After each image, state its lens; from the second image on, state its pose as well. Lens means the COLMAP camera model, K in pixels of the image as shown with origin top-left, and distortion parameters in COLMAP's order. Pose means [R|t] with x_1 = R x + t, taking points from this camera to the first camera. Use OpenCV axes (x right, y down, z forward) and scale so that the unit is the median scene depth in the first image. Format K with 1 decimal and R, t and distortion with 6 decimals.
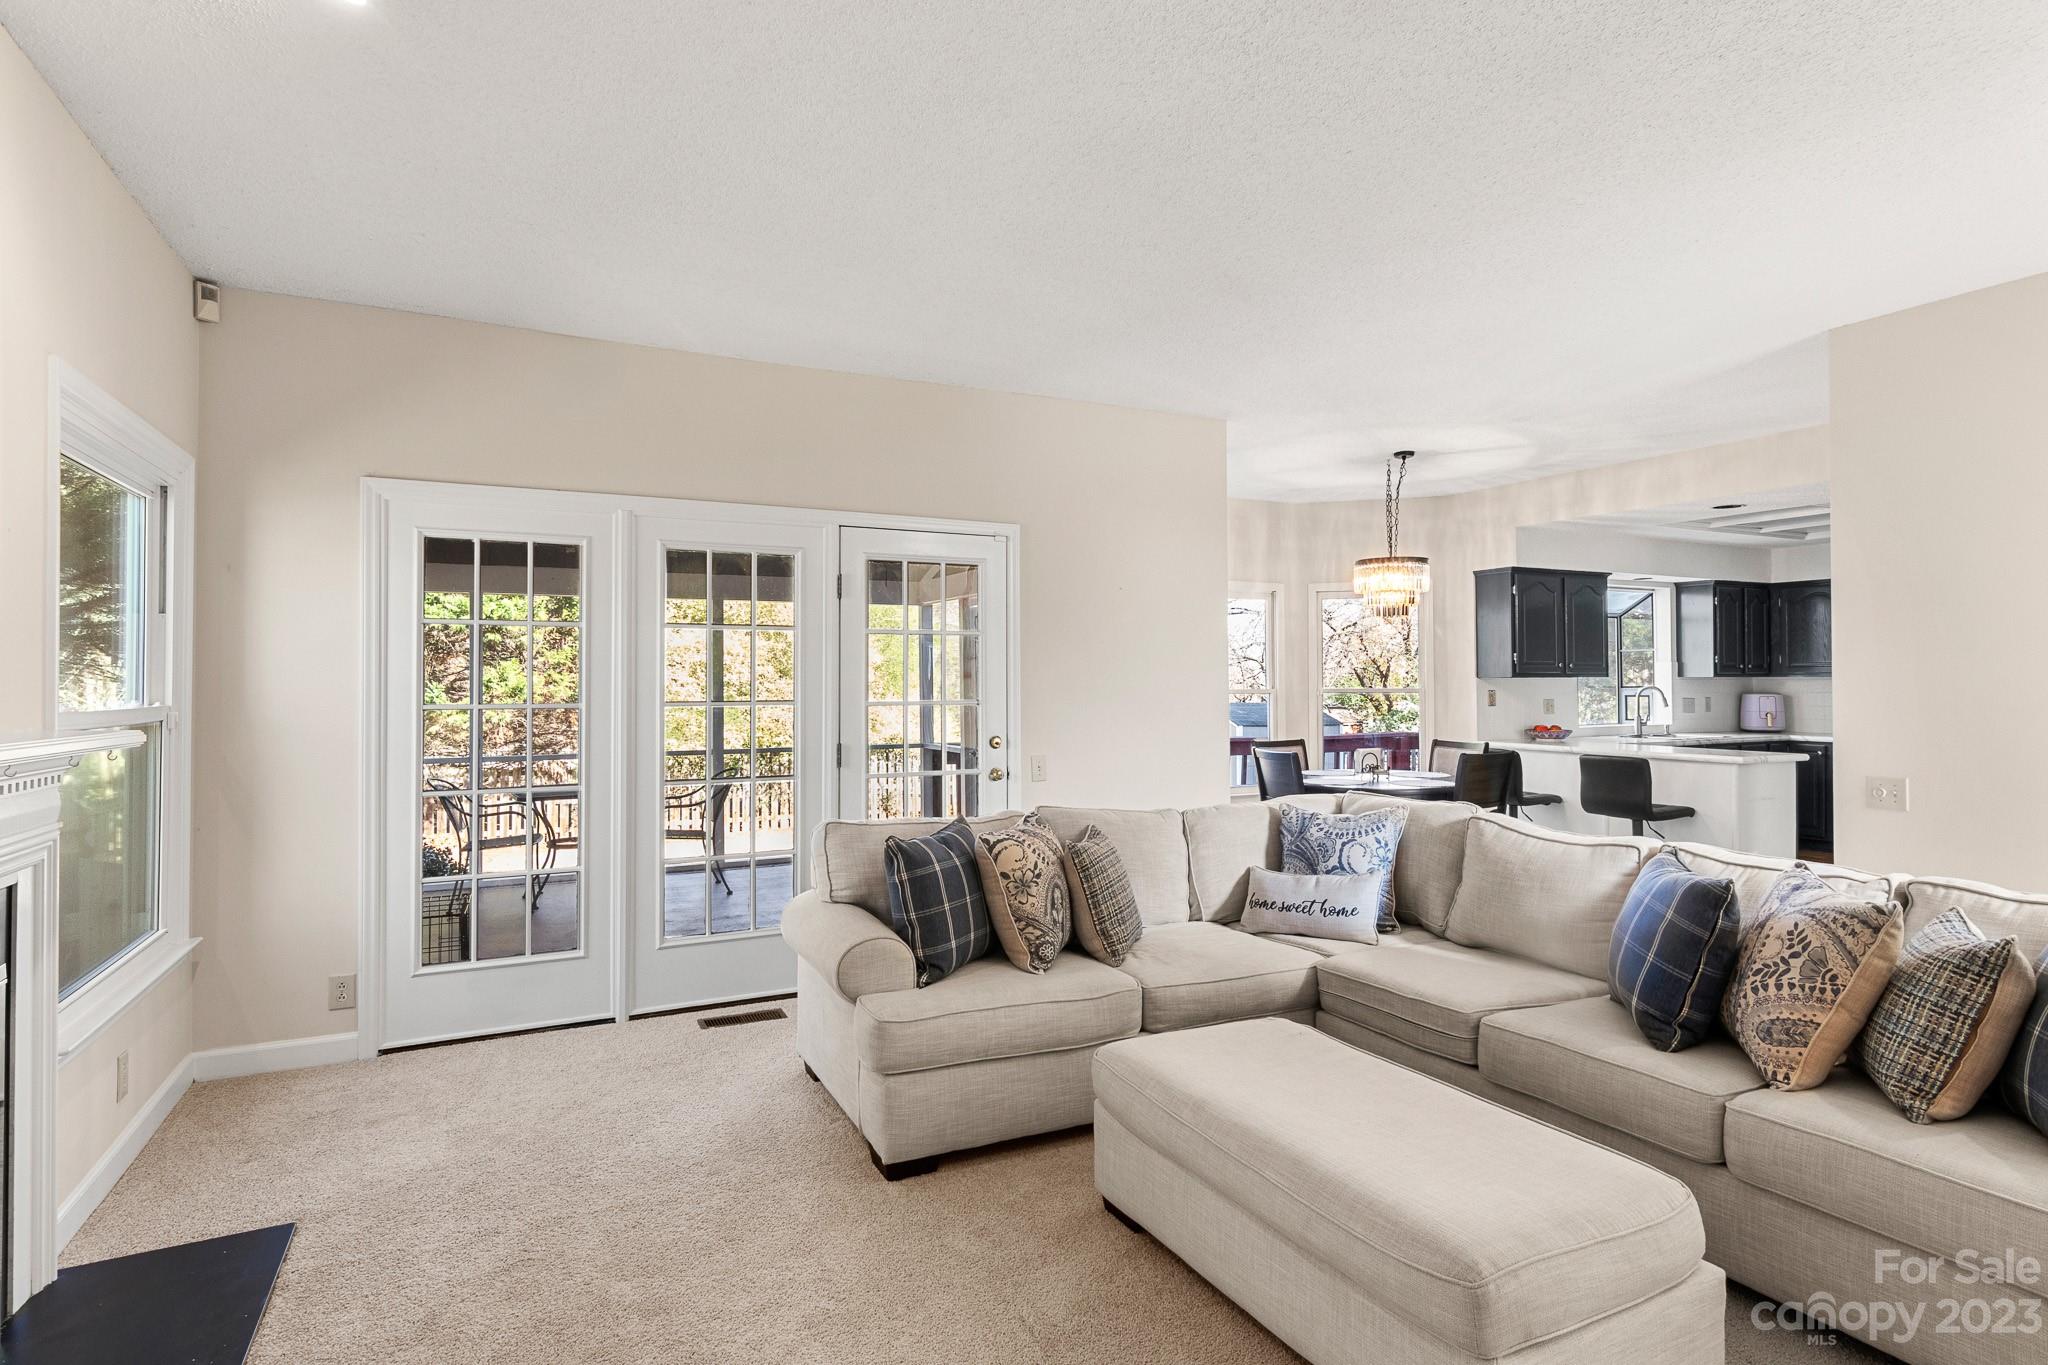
lens RADIAL K [[1050.4, 0, 1029.1], [0, 1050.4, 669.7], [0, 0, 1]] dist [0.001129, 0.001906]
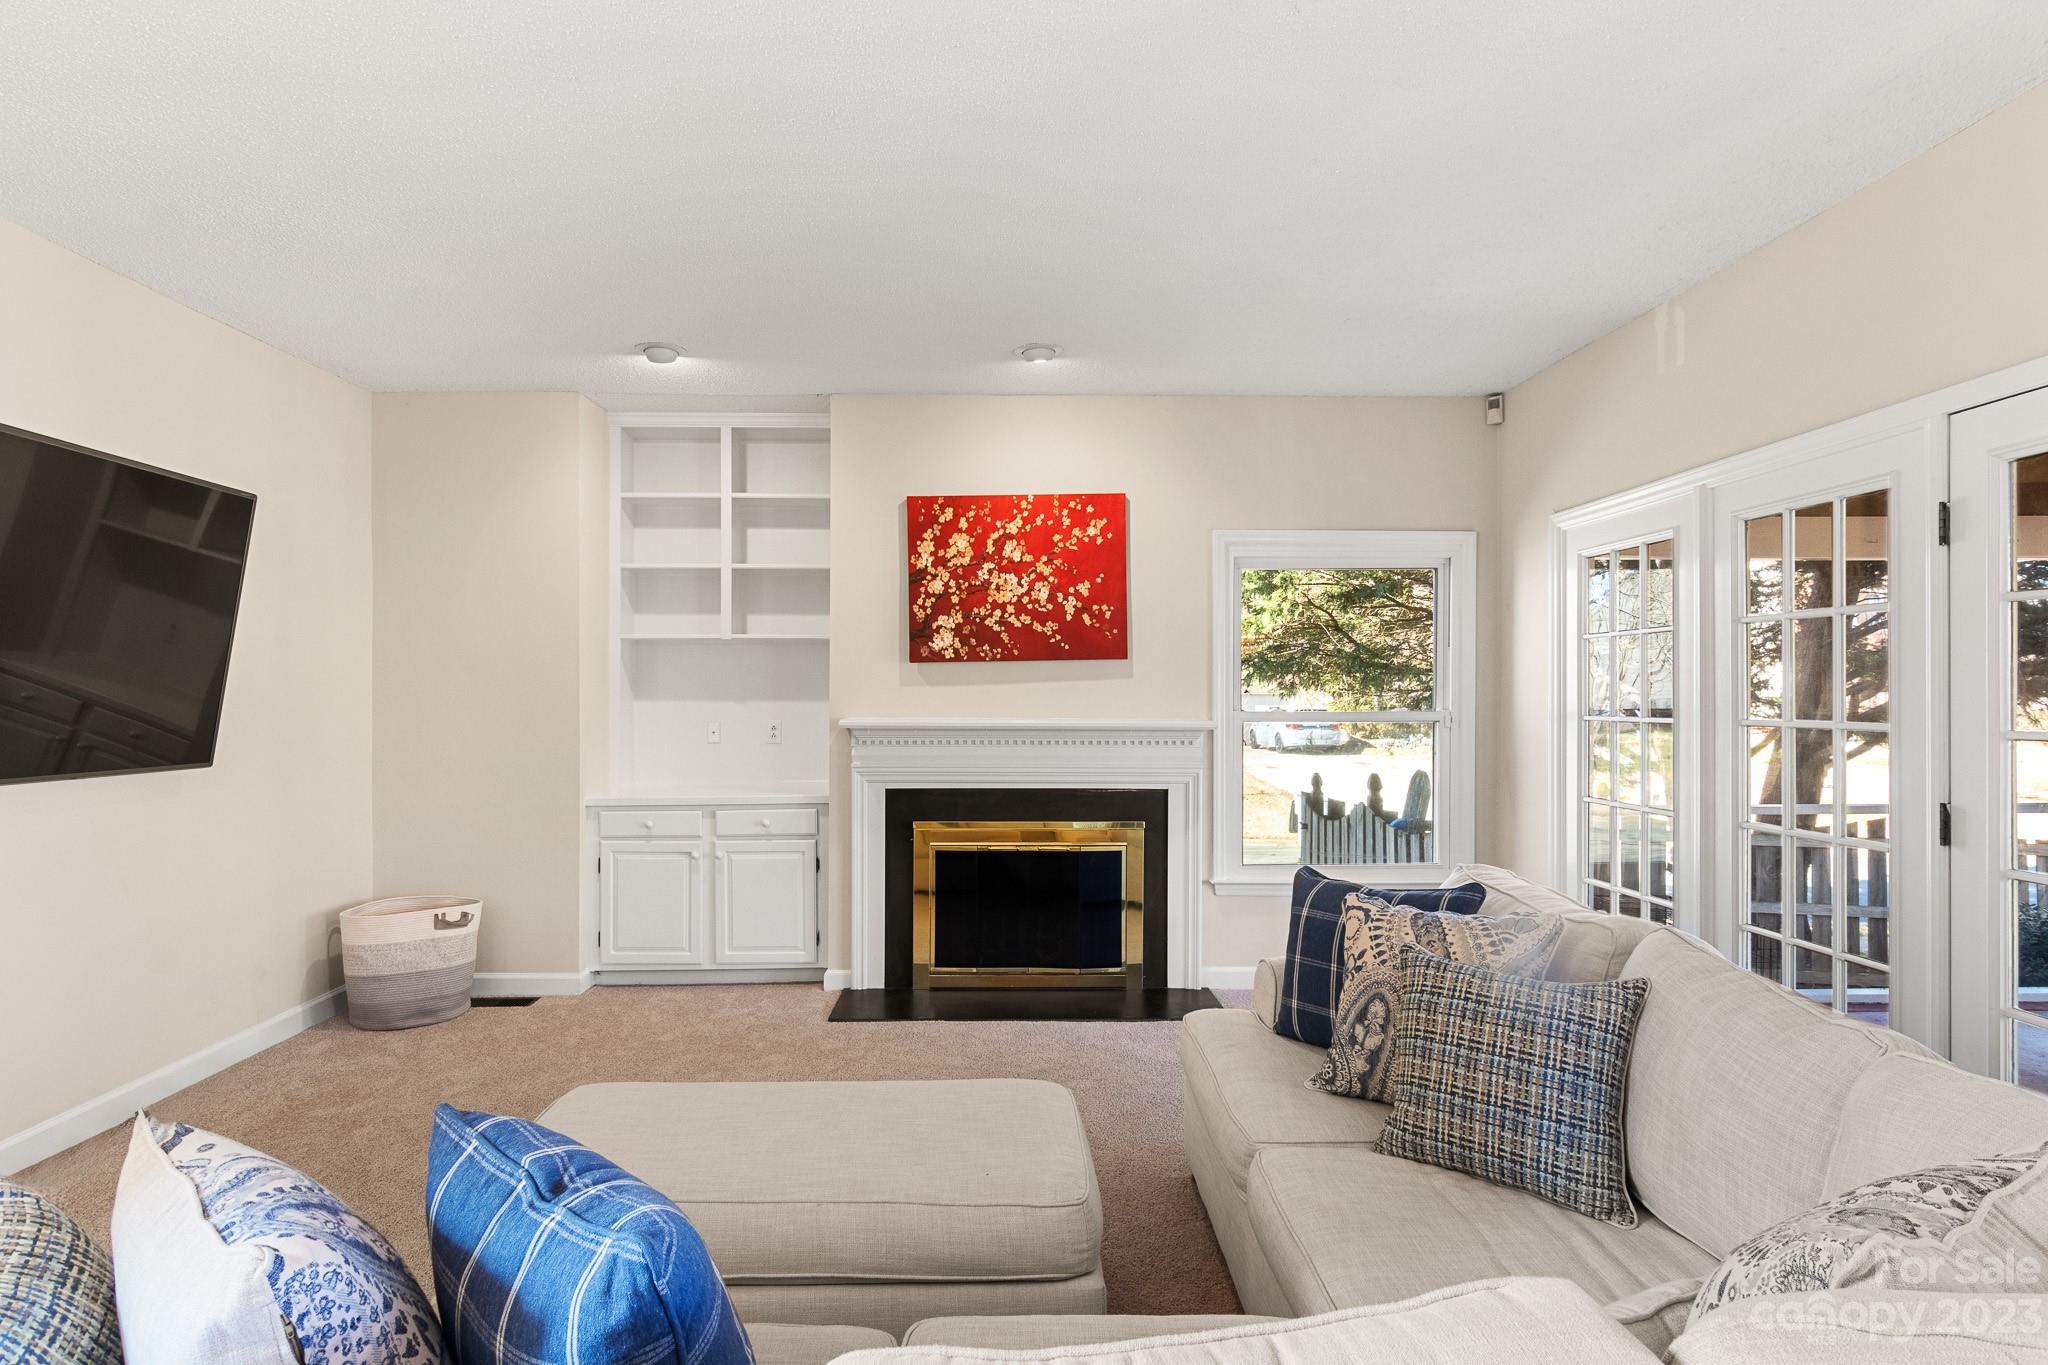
lens RADIAL K [[1050.4, 0, 1003.3], [0, 1050.4, 700.8], [0, 0, 1]] dist [0.001129, 0.001906]
pose [[-0.435203, 0.009524, -0.900282, 0.339835], [0.020440, 0.999791, 0.000696, 0.003285], [0.900101, -0.018099, -0.435306, 0.490664]]
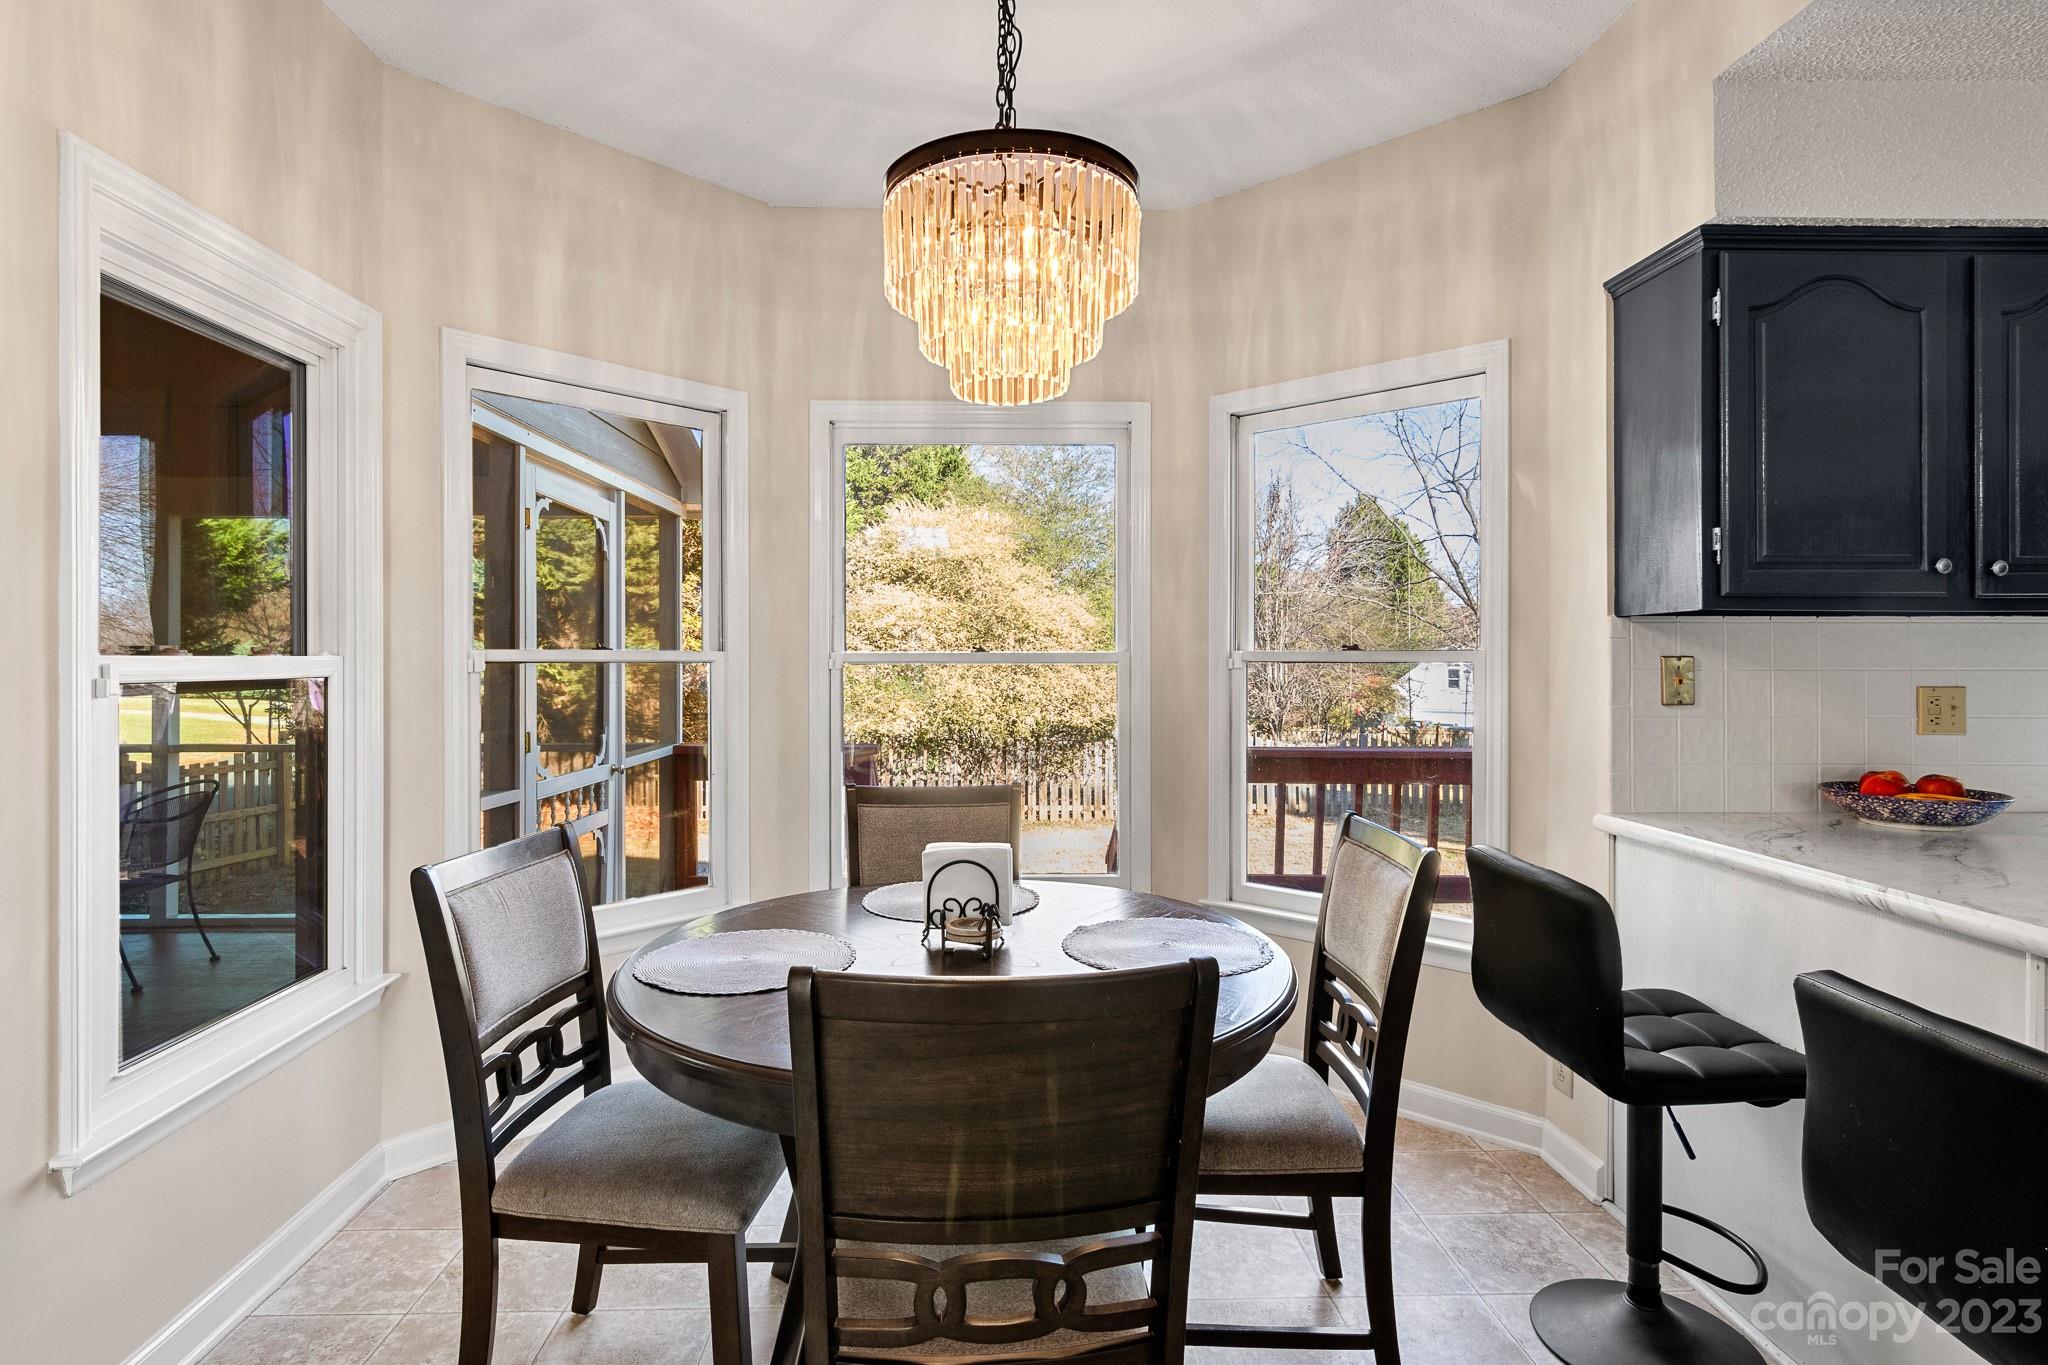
lens RADIAL K [[1050.4, 0, 1008.1], [0, 1050.4, 653.1], [0, 0, 1]] dist [0.001129, 0.001906]
pose [[0.907173, 0.004845, -0.420729, 0.407531], [0.001942, 0.999875, 0.015700, 0.013847], [0.420752, -0.015060, 0.907051, 0.655428]]
